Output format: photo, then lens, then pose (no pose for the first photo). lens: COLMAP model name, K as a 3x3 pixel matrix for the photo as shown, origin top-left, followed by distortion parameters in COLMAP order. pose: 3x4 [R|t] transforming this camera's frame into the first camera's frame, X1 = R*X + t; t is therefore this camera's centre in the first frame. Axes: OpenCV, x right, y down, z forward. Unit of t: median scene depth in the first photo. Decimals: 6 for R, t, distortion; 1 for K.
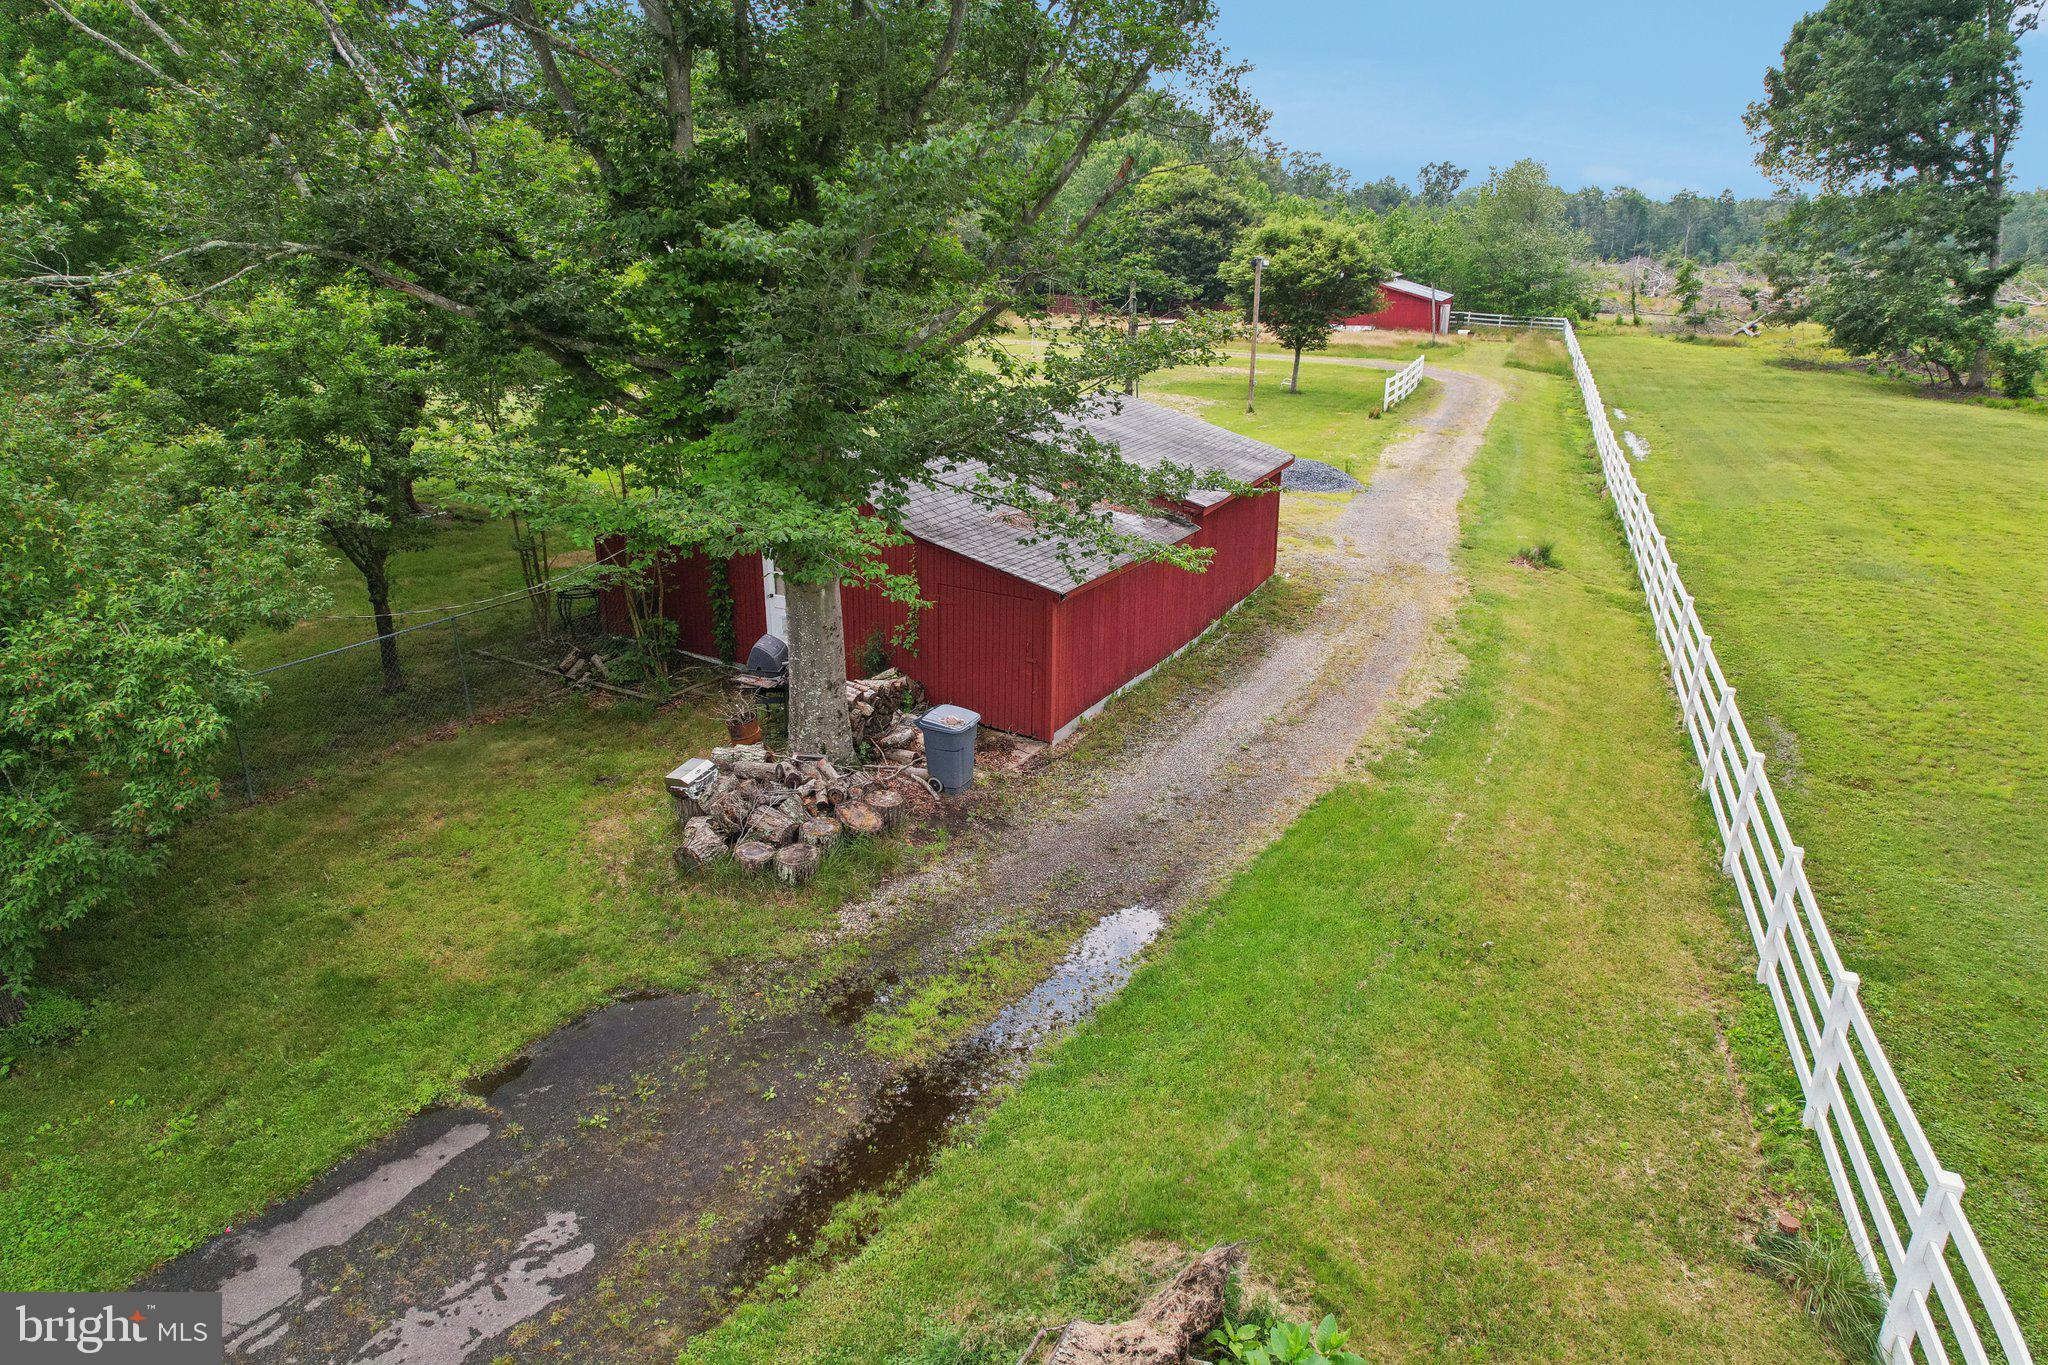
lens RADIAL K [[1305.6, 0, 1026.1], [0, 1305.6, 676.0], [0, 0, 1]] dist [-0.069347, 0.050078]
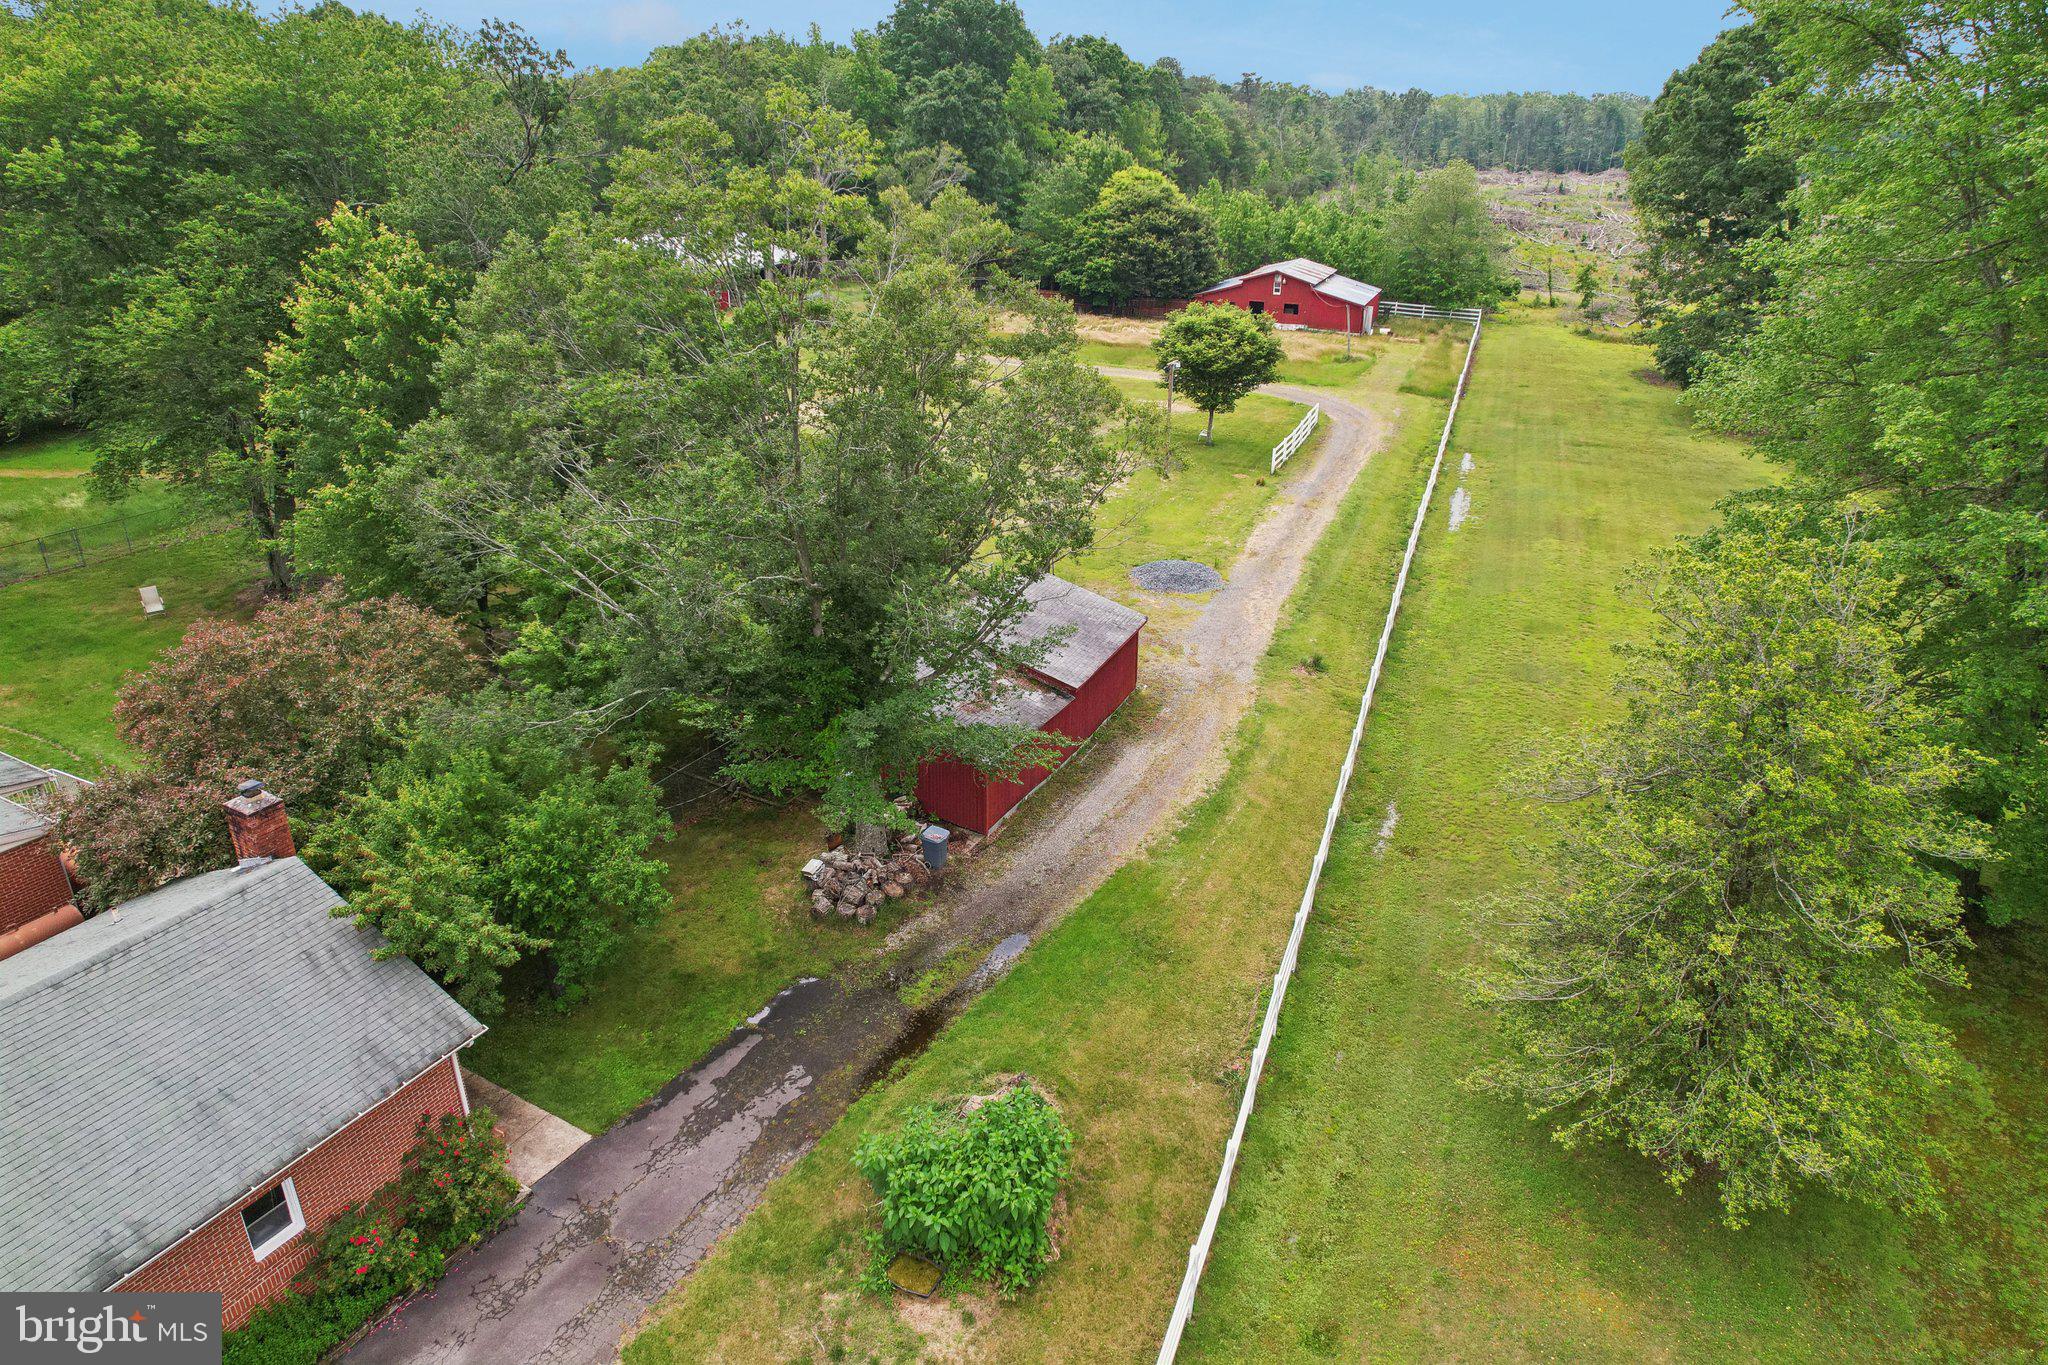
lens RADIAL K [[1301.8, 0, 1024.0], [0, 1301.8, 682.5], [0, 0, 1]] dist [-0.075456, 0.070764]
pose [[0.999973, -0.004144, 0.006138, 0.076165], [0.003553, 0.995632, 0.093298, -0.427396], [-0.006498, -0.093273, 0.995619, -1.095018]]
